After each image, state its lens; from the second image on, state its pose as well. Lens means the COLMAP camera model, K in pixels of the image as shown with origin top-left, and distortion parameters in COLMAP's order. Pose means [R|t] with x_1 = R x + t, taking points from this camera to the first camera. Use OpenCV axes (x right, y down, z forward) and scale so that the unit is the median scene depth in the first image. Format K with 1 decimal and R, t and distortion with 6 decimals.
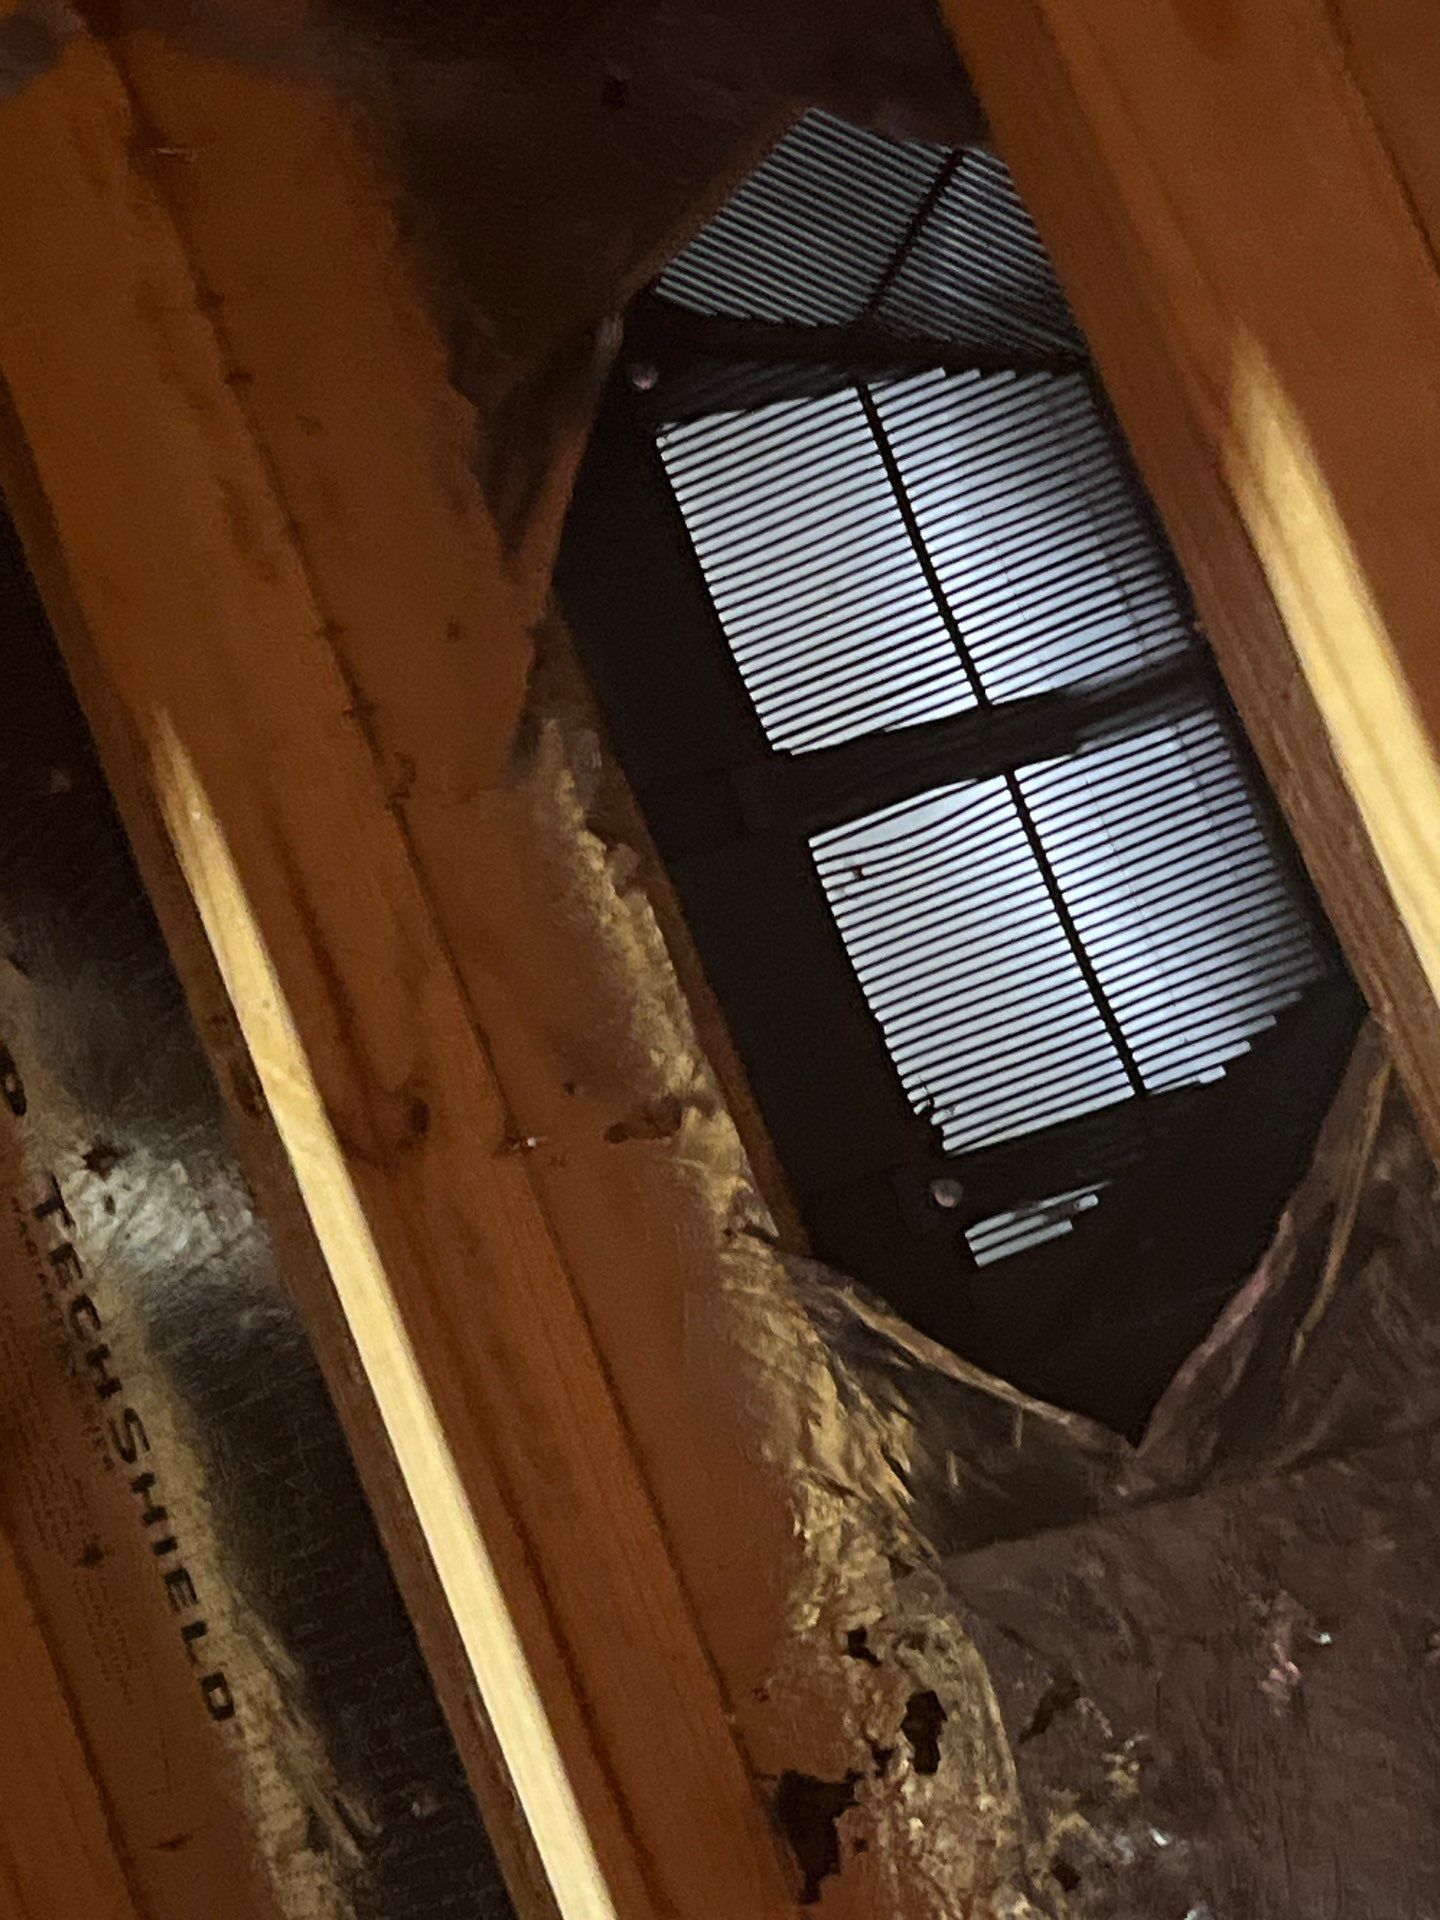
lens RADIAL K [[4223.0, 0, 723.6], [0, 4223.0, 975.5], [0, 0, 1]] dist [0.120116, 0.000000]
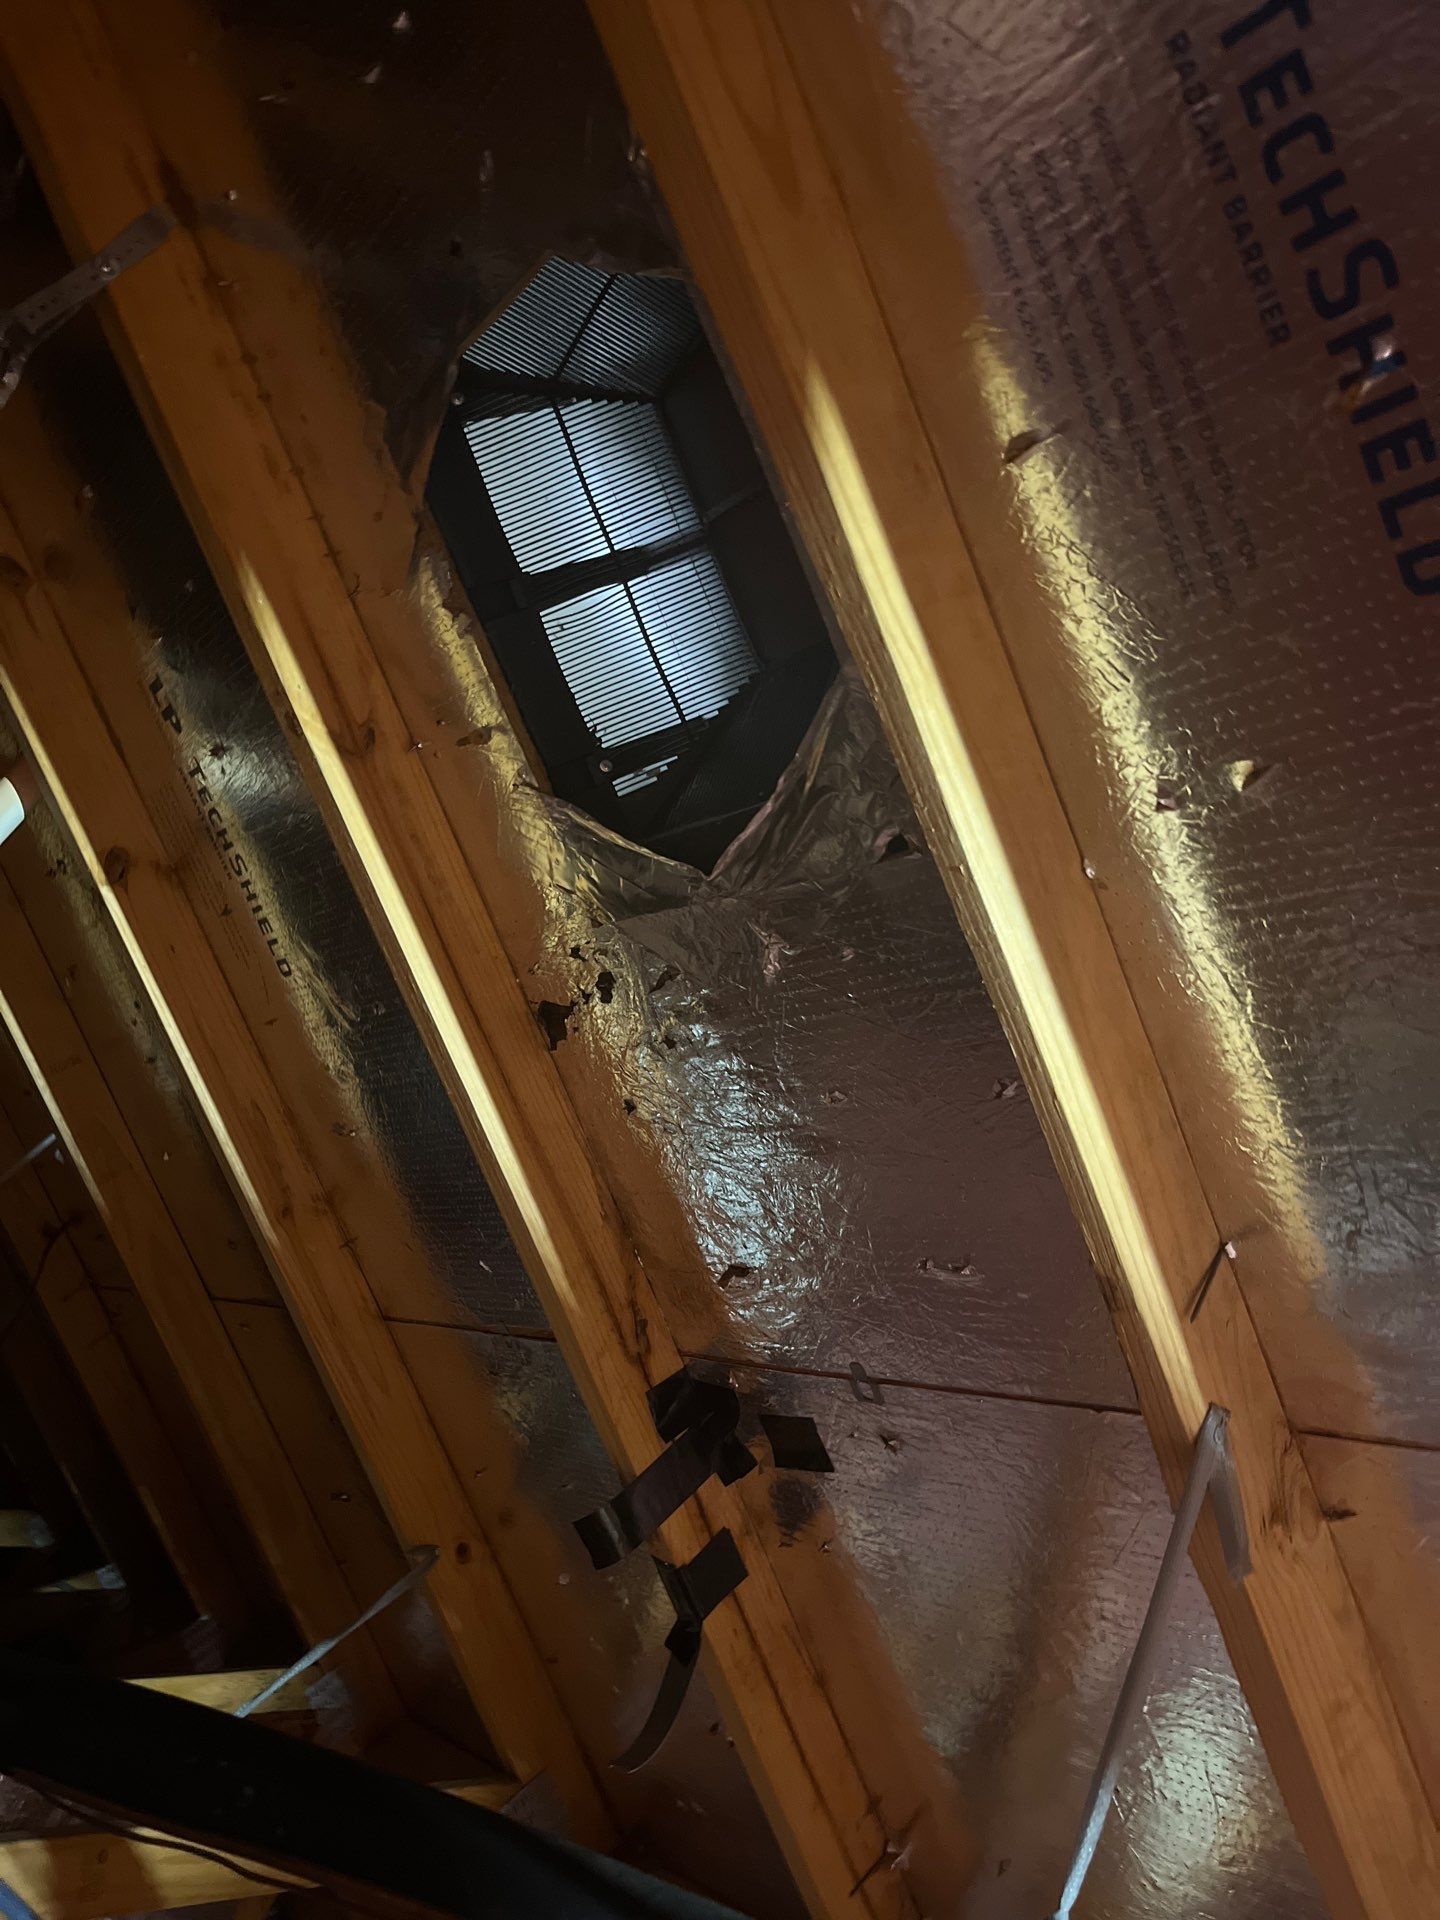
lens RADIAL K [[1451.8, 0, 733.1], [0, 1451.8, 979.4], [0, 0, 1]] dist [0.042196, -0.041857]
pose [[0.978338, -0.050287, 0.200811, -0.046360], [0.007134, 0.977661, 0.210069, -0.002518], [-0.206889, -0.204086, 0.956842, 0.167320]]
